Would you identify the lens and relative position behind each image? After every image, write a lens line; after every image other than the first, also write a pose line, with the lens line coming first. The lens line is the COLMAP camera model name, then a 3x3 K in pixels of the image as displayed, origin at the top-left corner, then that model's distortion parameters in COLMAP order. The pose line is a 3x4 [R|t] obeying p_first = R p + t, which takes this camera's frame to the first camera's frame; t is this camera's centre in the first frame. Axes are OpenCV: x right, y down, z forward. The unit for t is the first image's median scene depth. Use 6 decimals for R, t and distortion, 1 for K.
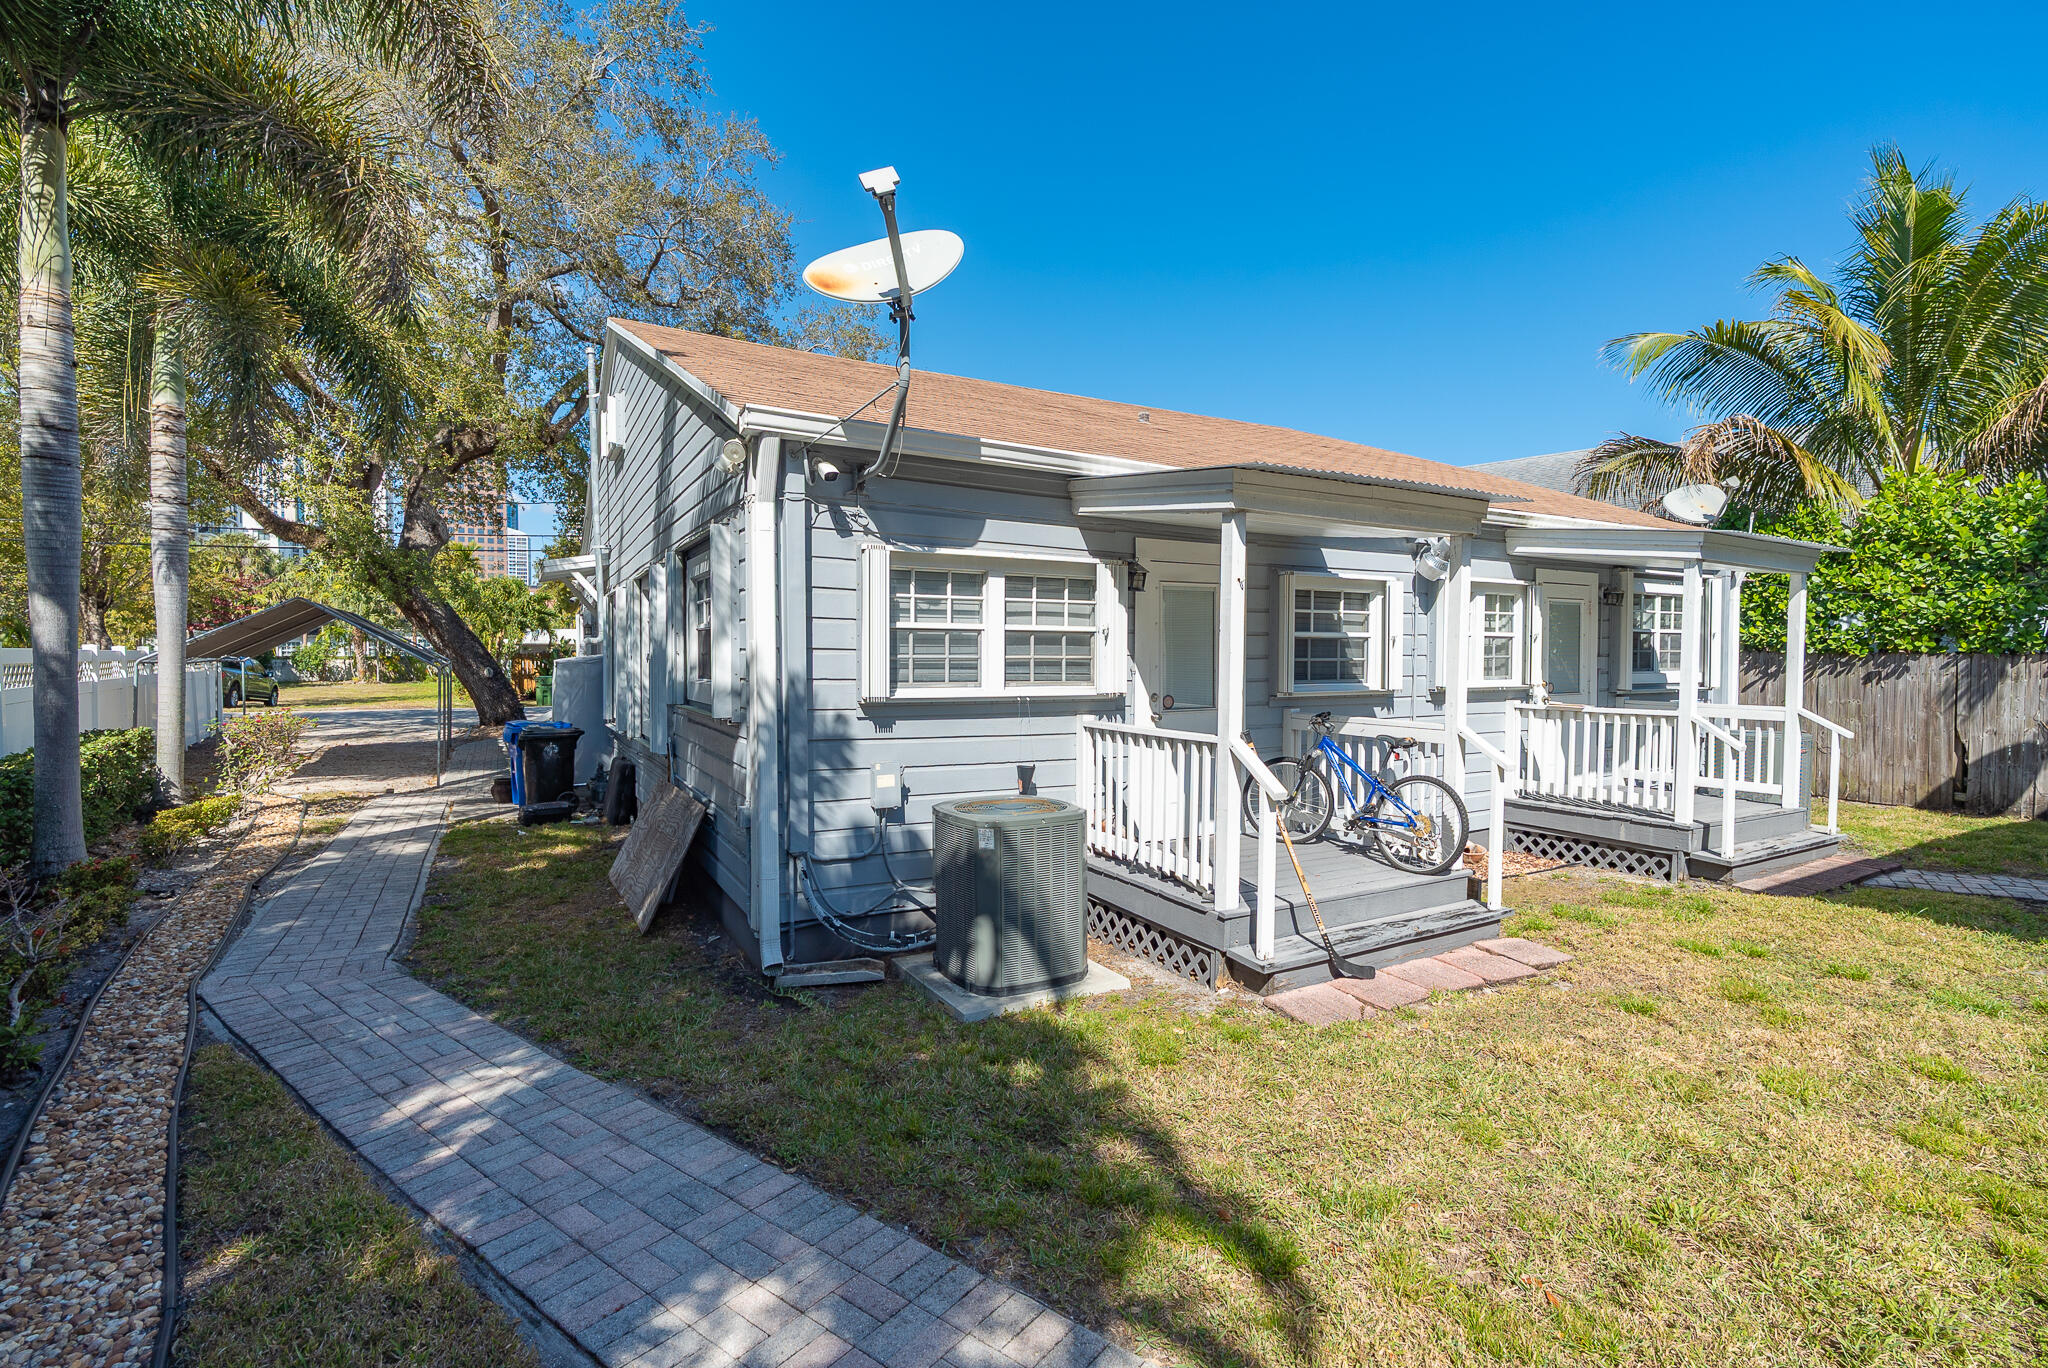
lens RADIAL K [[923.6, 0, 1024.9], [0, 923.6, 684.8], [0, 0, 1]] dist [-0.008430, 0.004443]
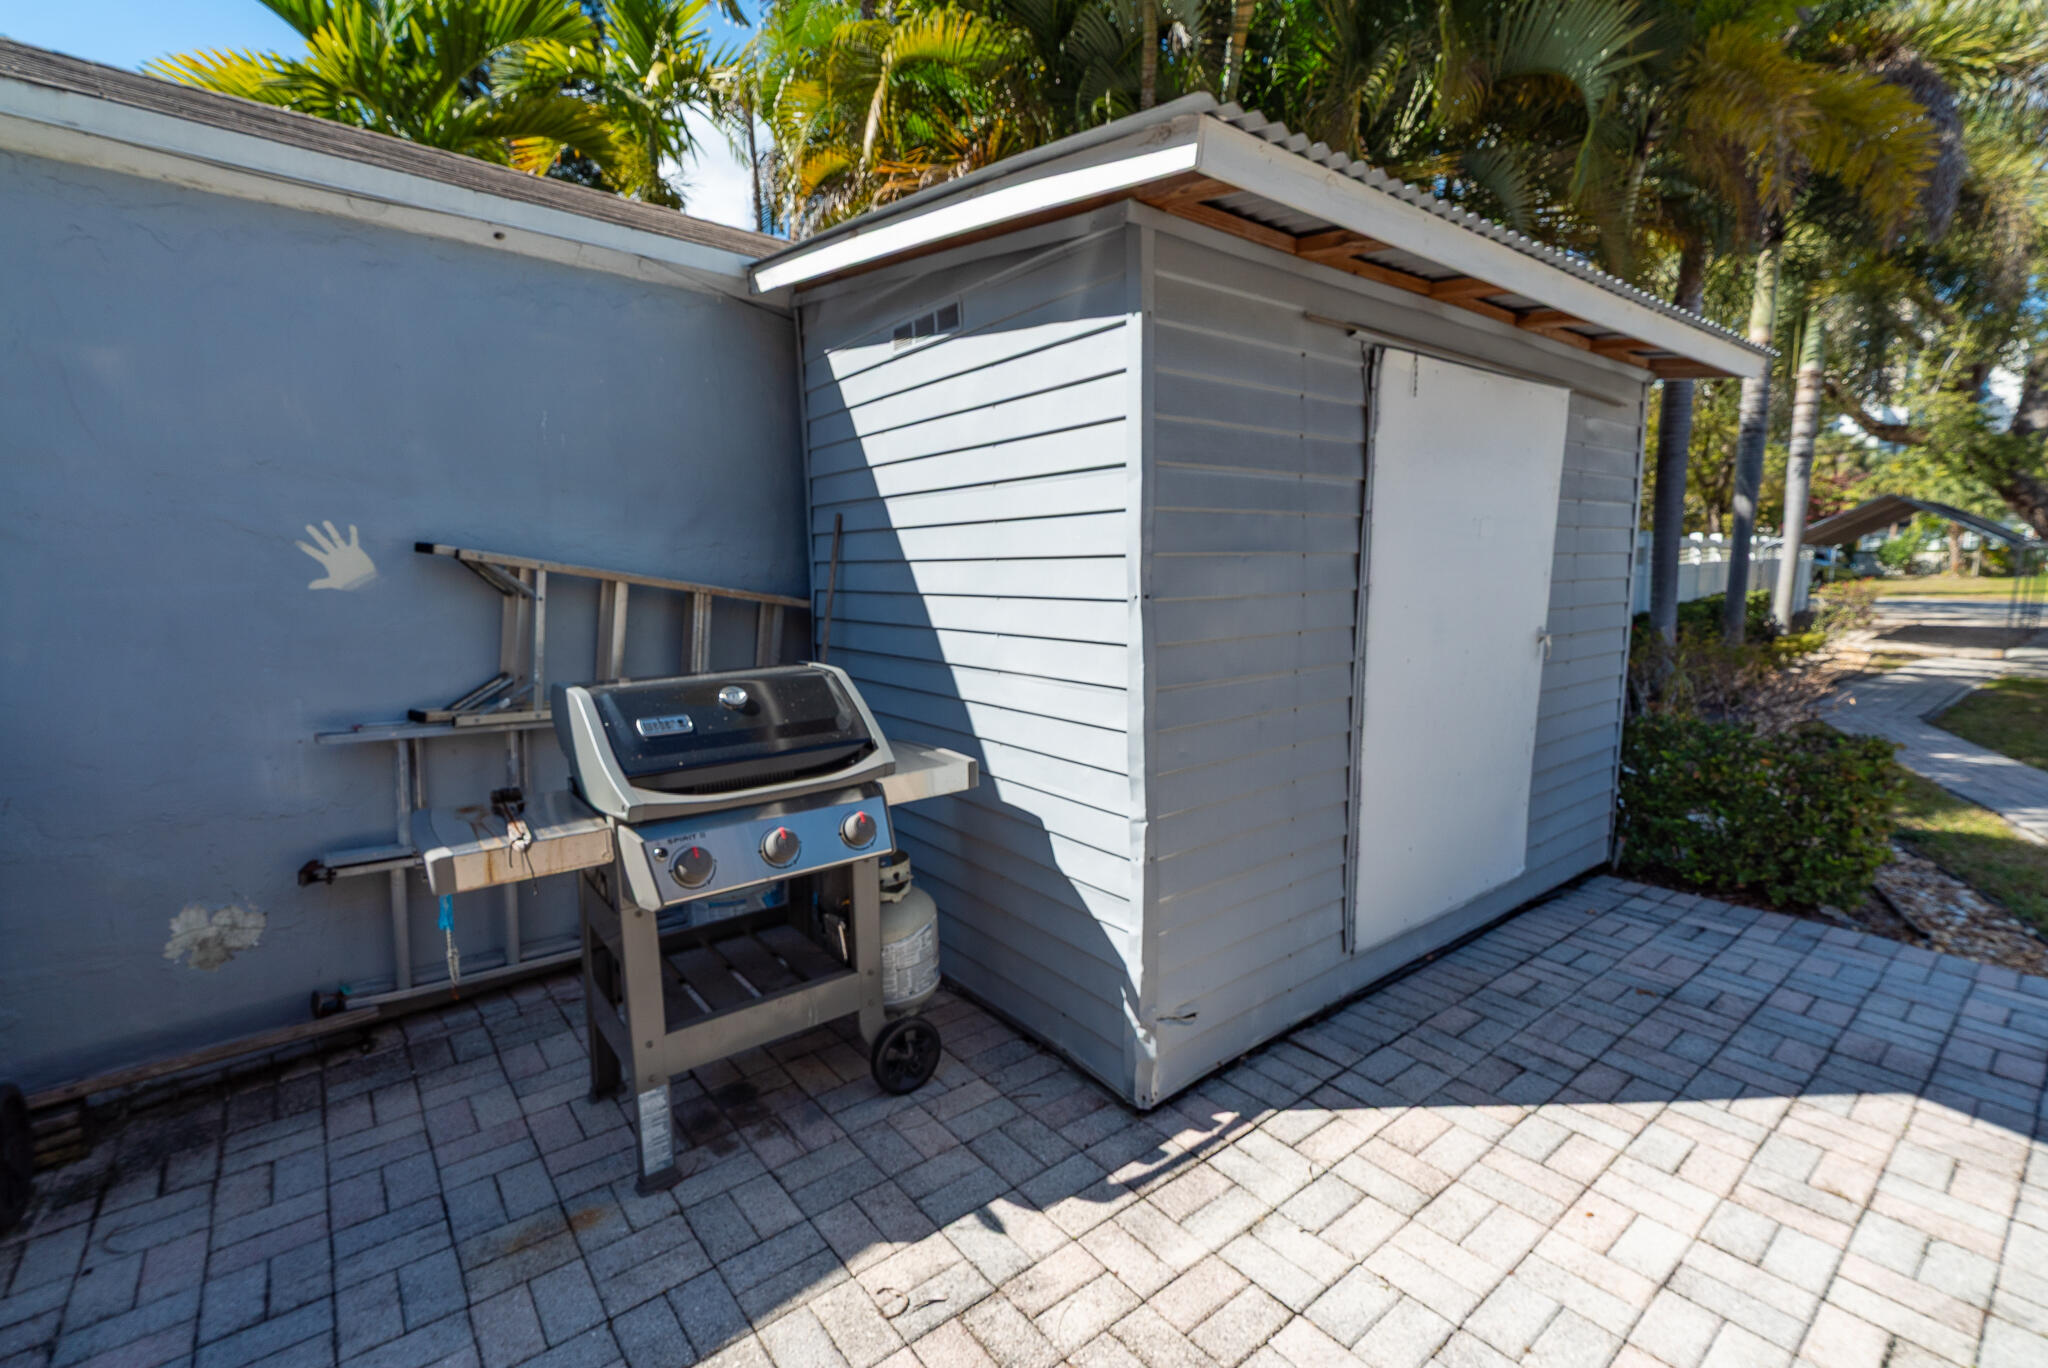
lens RADIAL K [[923.6, 0, 1024.9], [0, 923.6, 684.8], [0, 0, 1]] dist [-0.008430, 0.004443]
pose [[0.155955, 0.128060, -0.979428, 0.205976], [-0.018559, 0.991765, 0.126718, 0.018522], [0.987590, -0.001585, 0.157047, -0.259142]]
